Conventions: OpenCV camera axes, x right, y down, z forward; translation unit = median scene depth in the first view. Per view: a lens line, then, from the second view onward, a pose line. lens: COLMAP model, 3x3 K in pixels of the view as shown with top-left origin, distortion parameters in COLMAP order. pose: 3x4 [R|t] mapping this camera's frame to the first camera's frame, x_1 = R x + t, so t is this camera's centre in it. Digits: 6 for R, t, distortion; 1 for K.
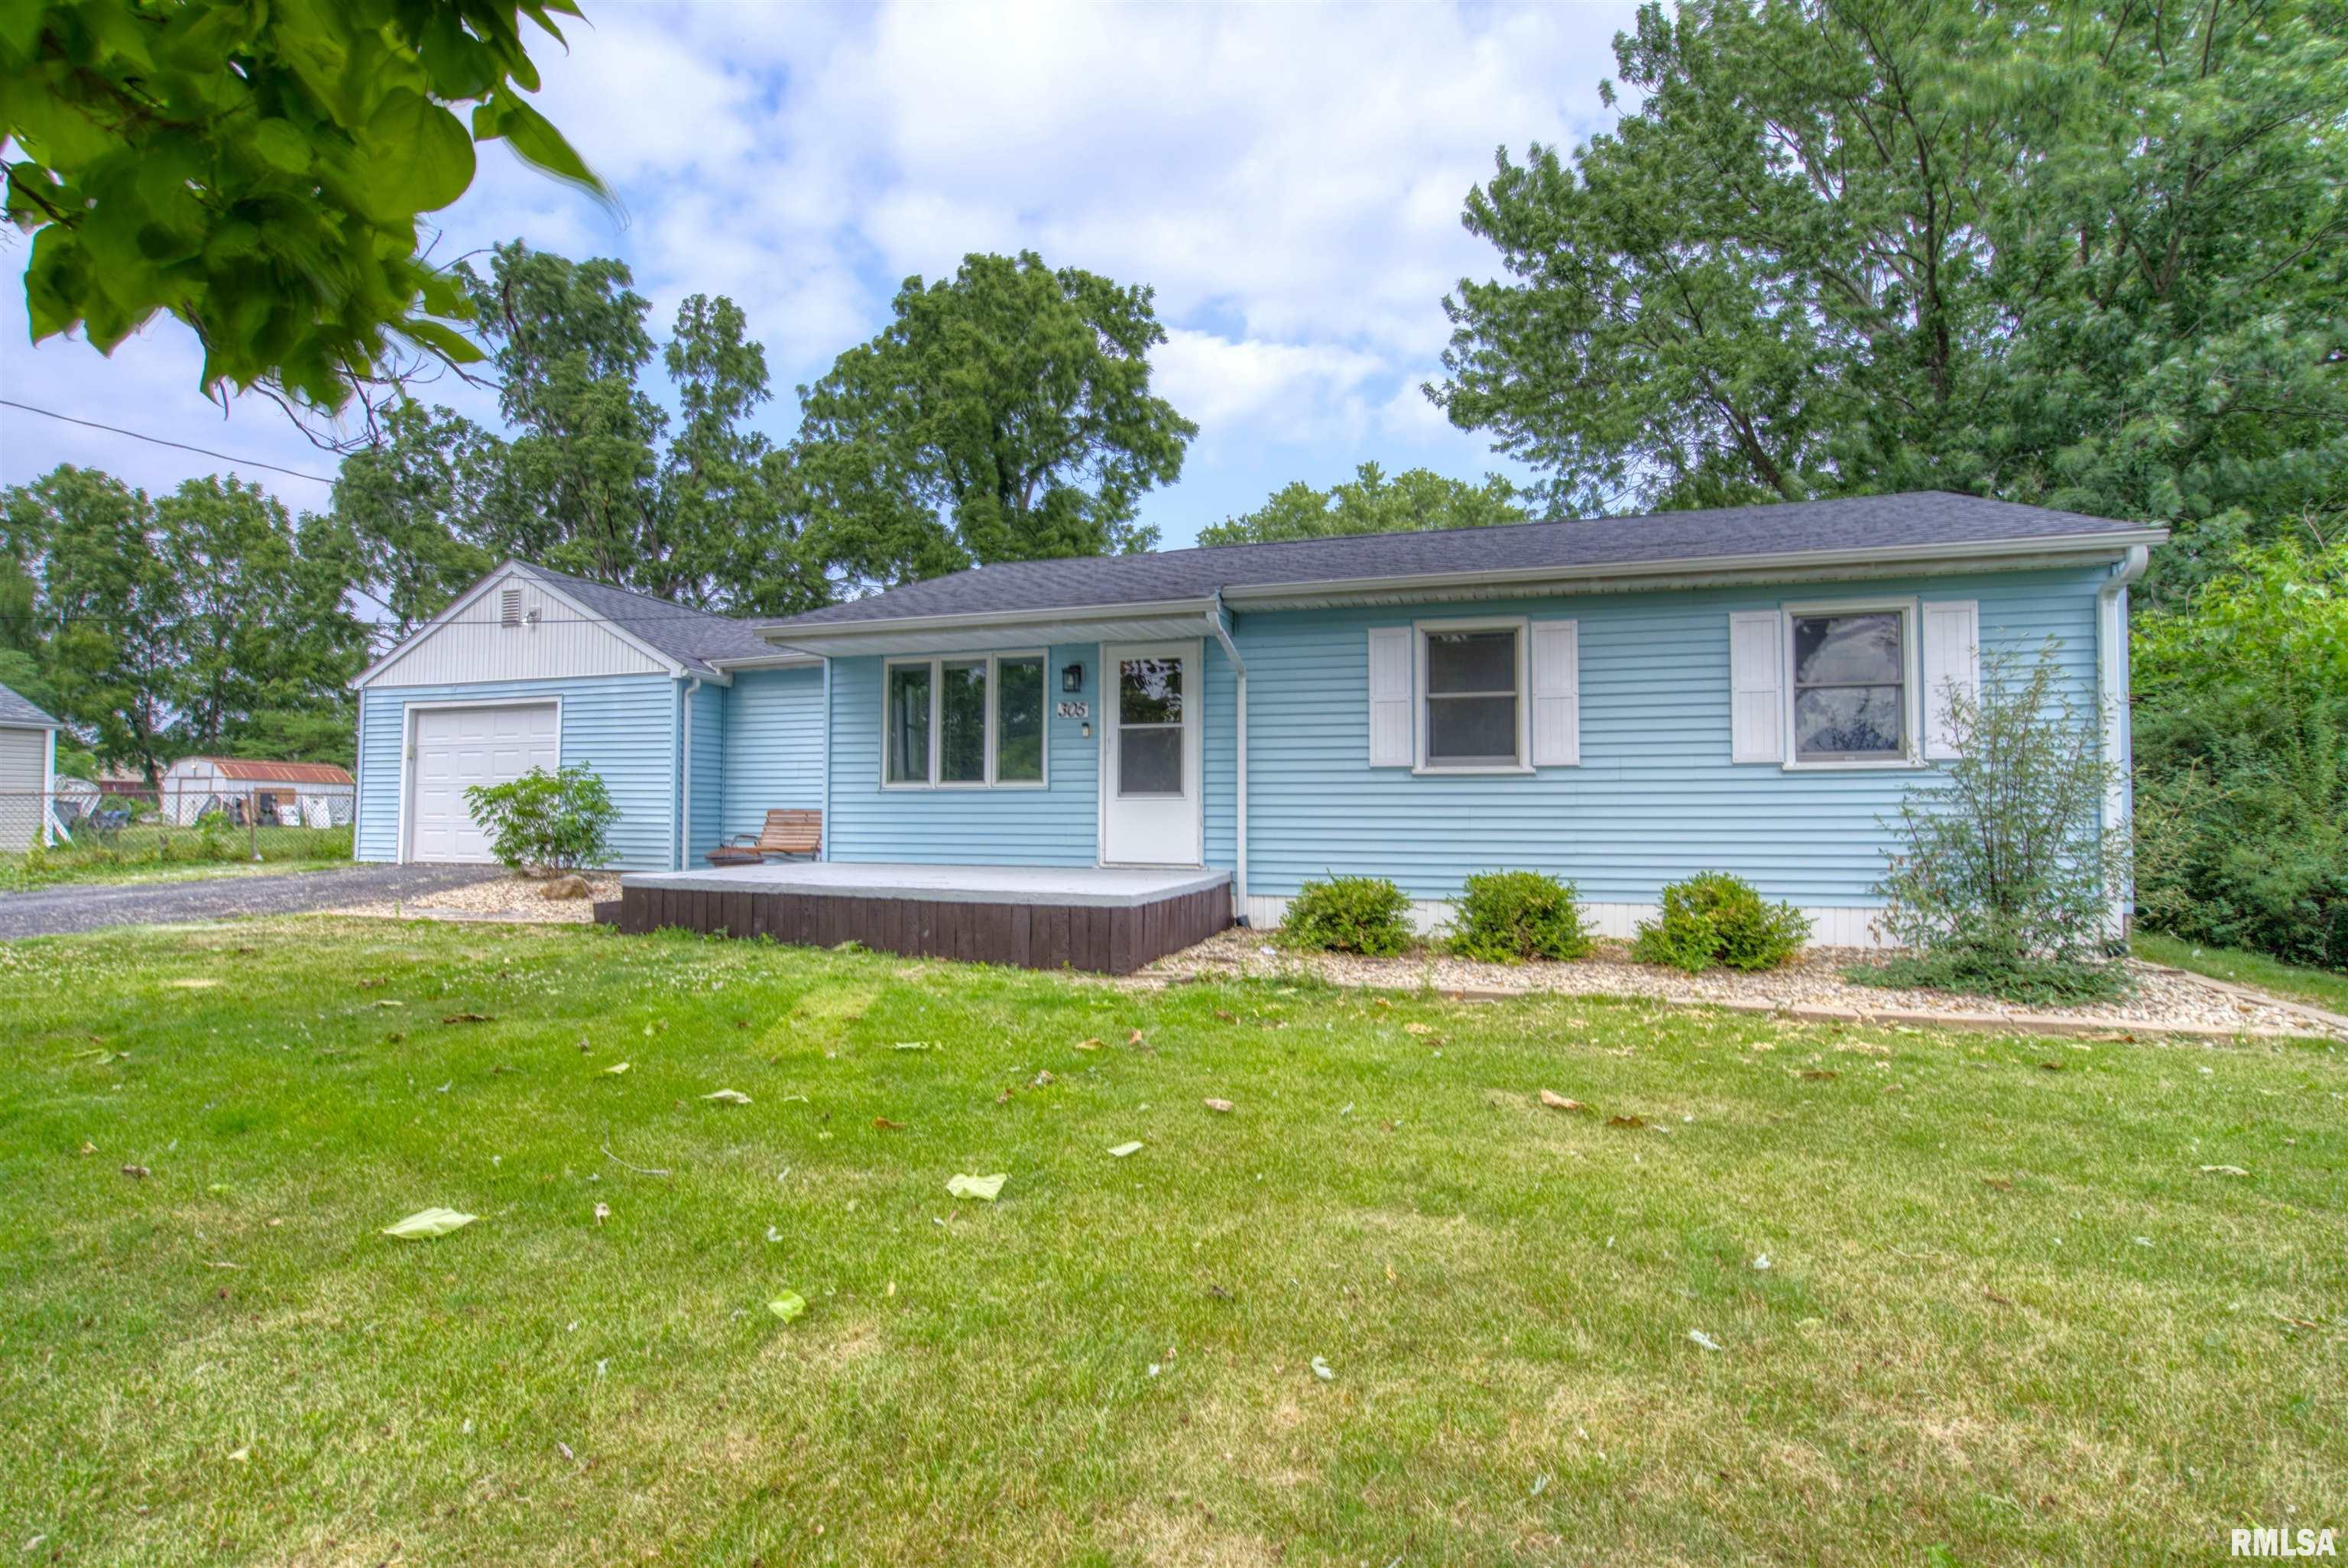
lens RADIAL K [[1086.0, 0, 1180.5], [0, 1086.0, 782.2], [0, 0, 1]] dist [-0.059786, 0.020273]
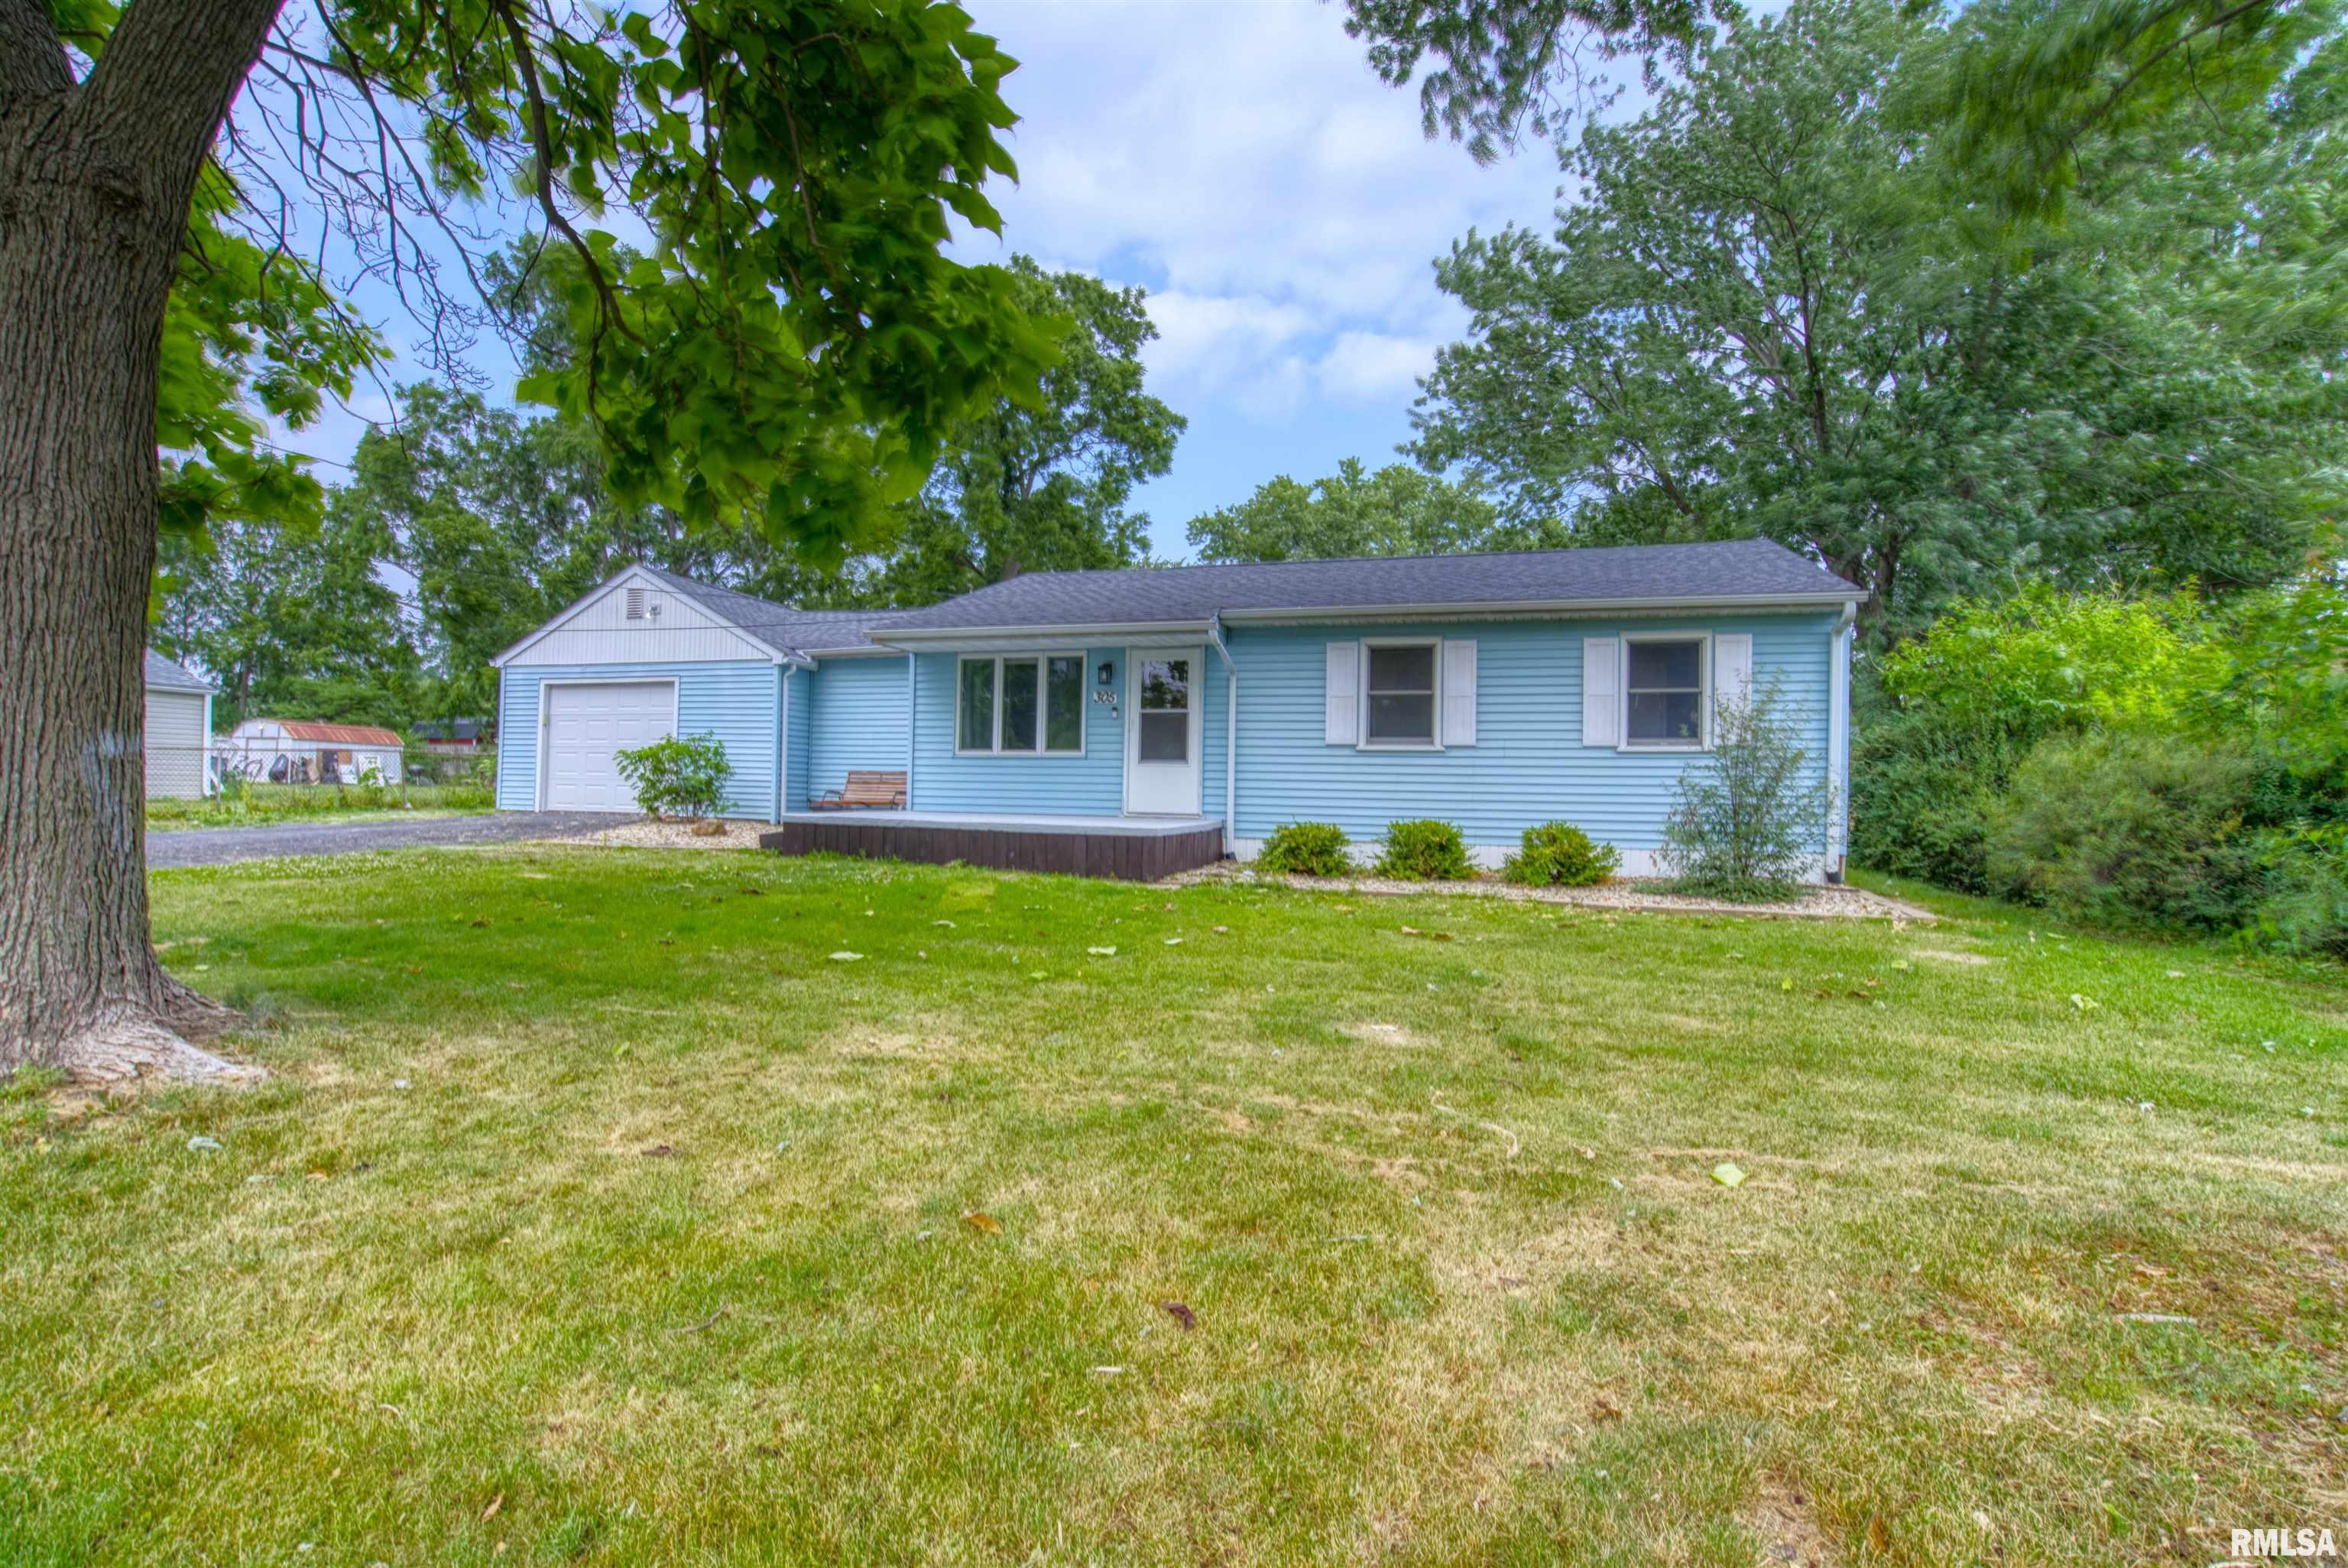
lens RADIAL K [[1086.0, 0, 1168.0], [0, 1086.0, 767.1], [0, 0, 1]] dist [-0.059786, 0.020273]
pose [[0.999847, 0.016421, 0.005979, -0.026905], [-0.016469, 0.999831, 0.008221, 0.005552], [-0.005843, -0.008318, 0.999948, -0.311934]]
